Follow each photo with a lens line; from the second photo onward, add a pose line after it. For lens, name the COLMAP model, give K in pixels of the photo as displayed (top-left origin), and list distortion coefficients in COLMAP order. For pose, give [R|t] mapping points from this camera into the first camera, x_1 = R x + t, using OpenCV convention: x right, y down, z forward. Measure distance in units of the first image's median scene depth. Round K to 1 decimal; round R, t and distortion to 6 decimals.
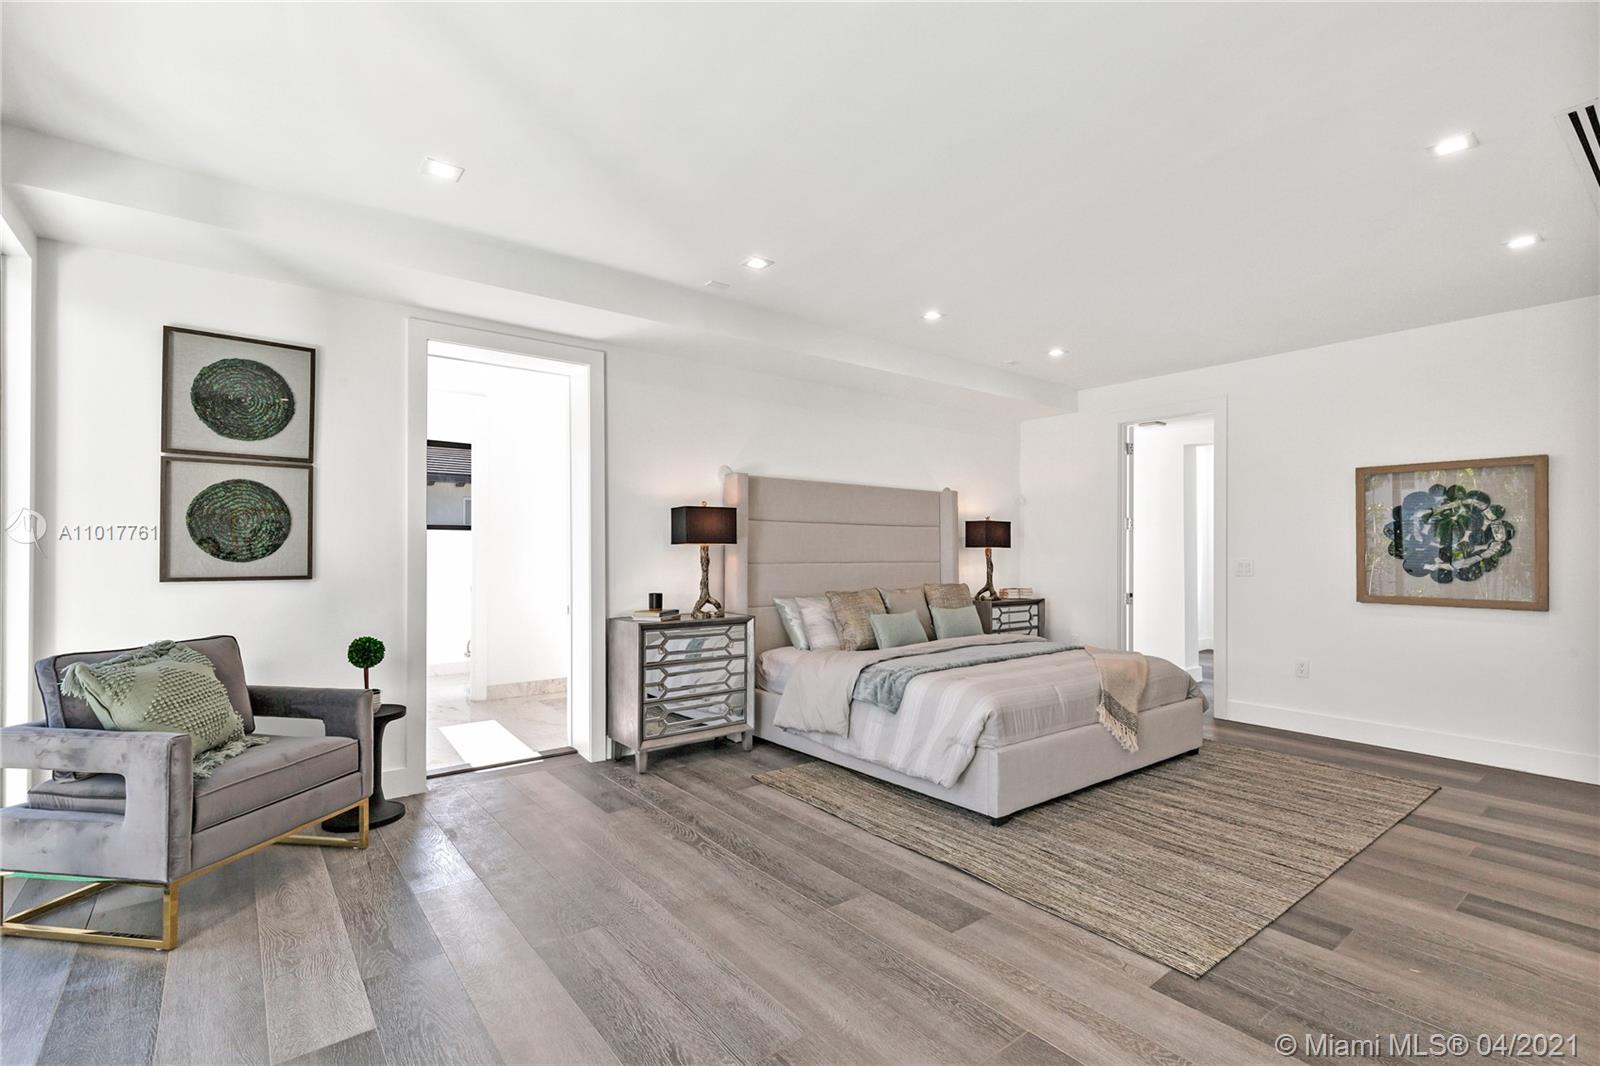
lens RADIAL K [[741.2, 0, 799.3], [0, 741.2, 547.6], [0, 0, 1]] dist [-0.002785, -0.000397]
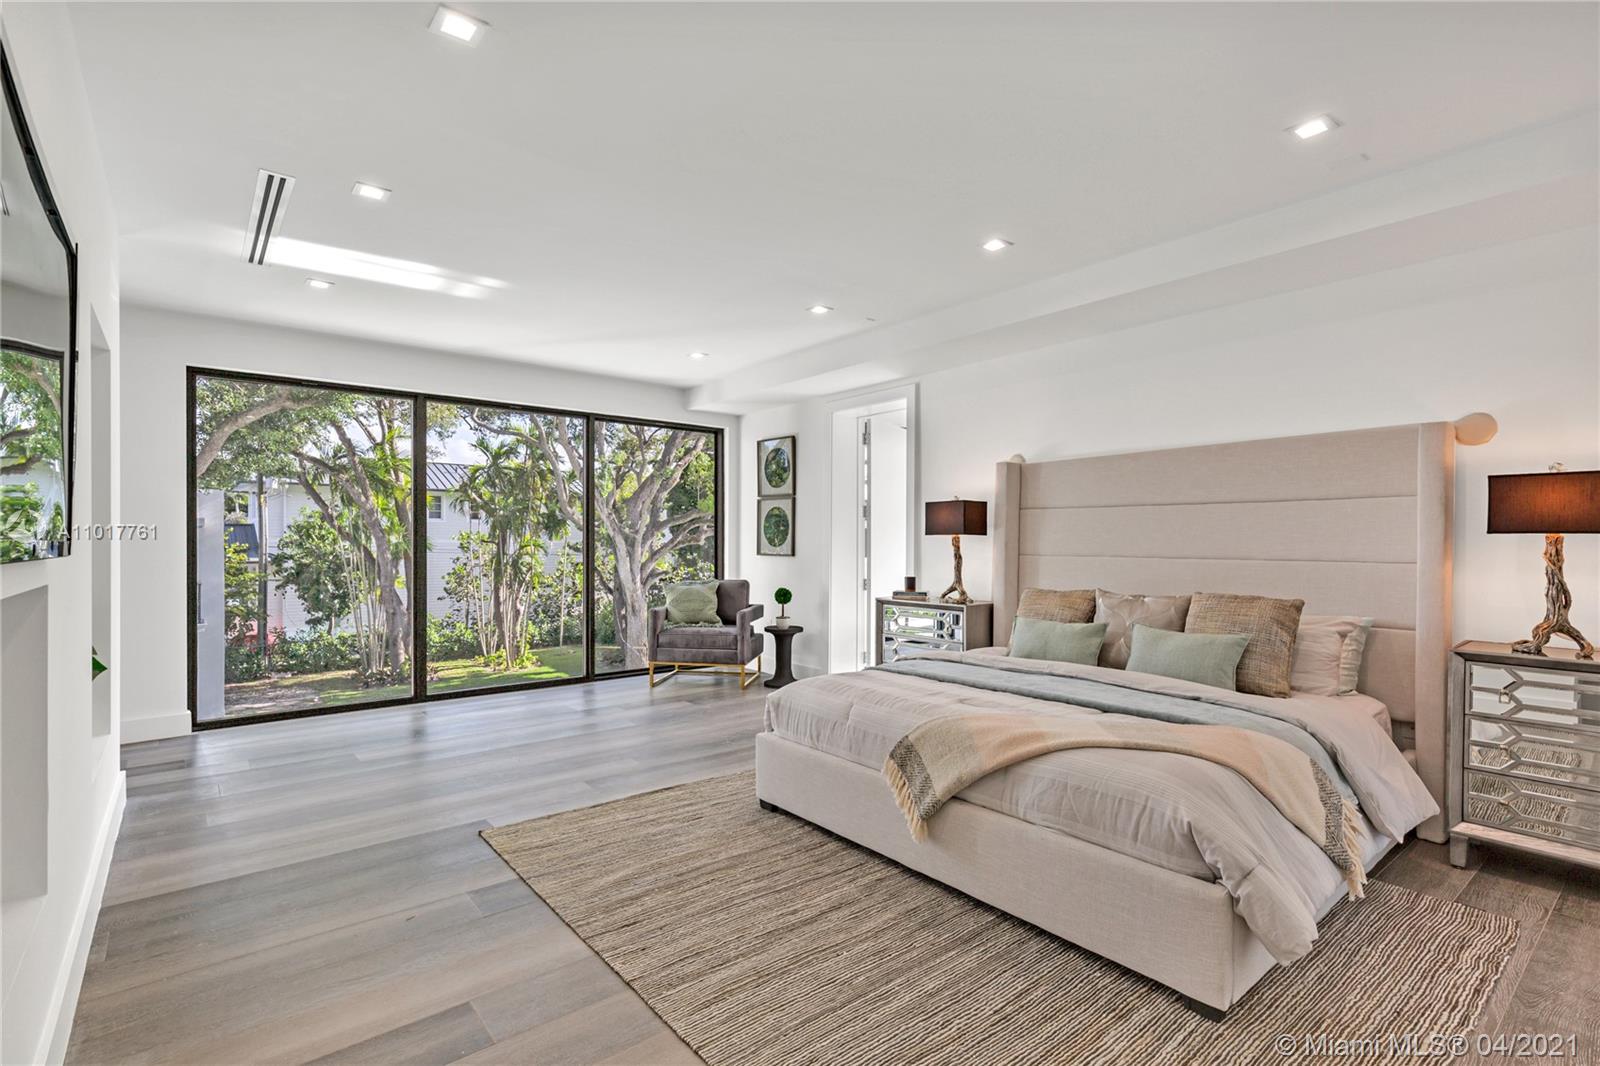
lens RADIAL K [[742.3, 0, 803.0], [0, 742.3, 543.6], [0, 0, 1]] dist [0.020452, -0.000193]
pose [[0.021762, -0.004621, -0.999753, 1.036047], [0.000678, 0.999989, -0.004607, 0.012550], [0.999763, -0.000578, 0.021765, 0.824152]]
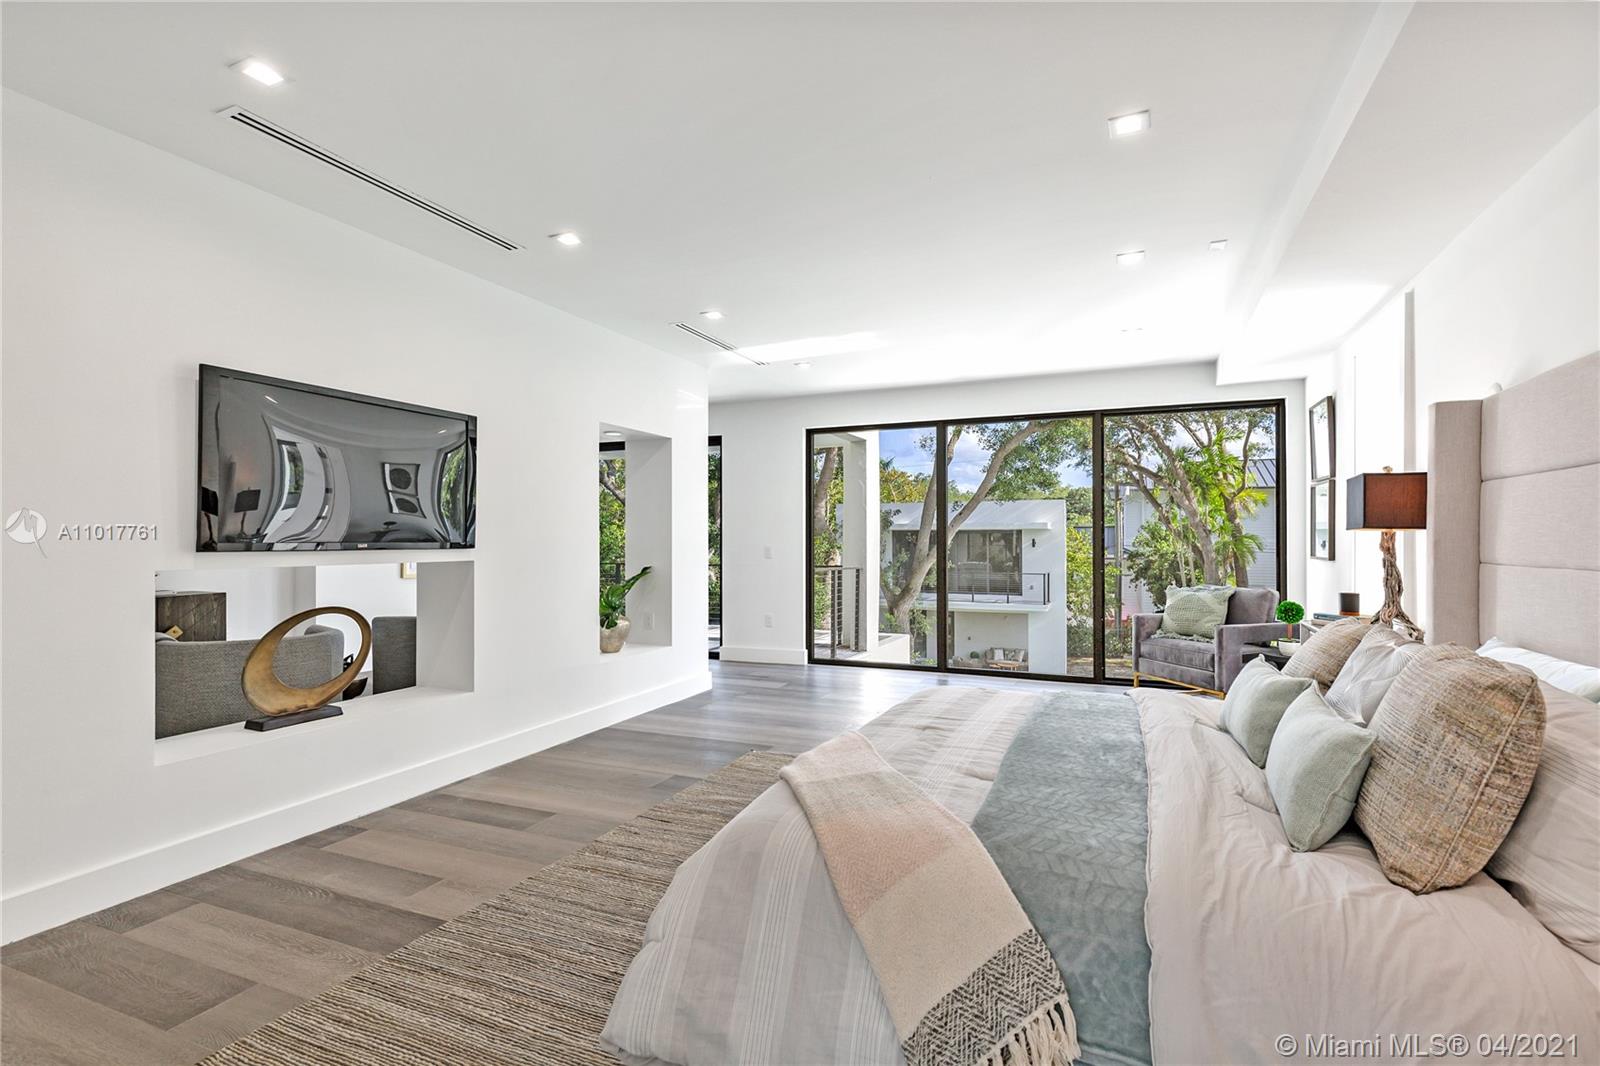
lens RADIAL K [[741.3, 0, 835.4], [0, 741.3, 534.9], [0, 0, 1]] dist [0.021676, 0.000035]
pose [[-0.863238, -0.010145, -0.504694, 0.702351], [-0.004073, 0.999905, -0.013134, 0.010858], [0.504780, -0.009282, -0.863198, 1.471111]]
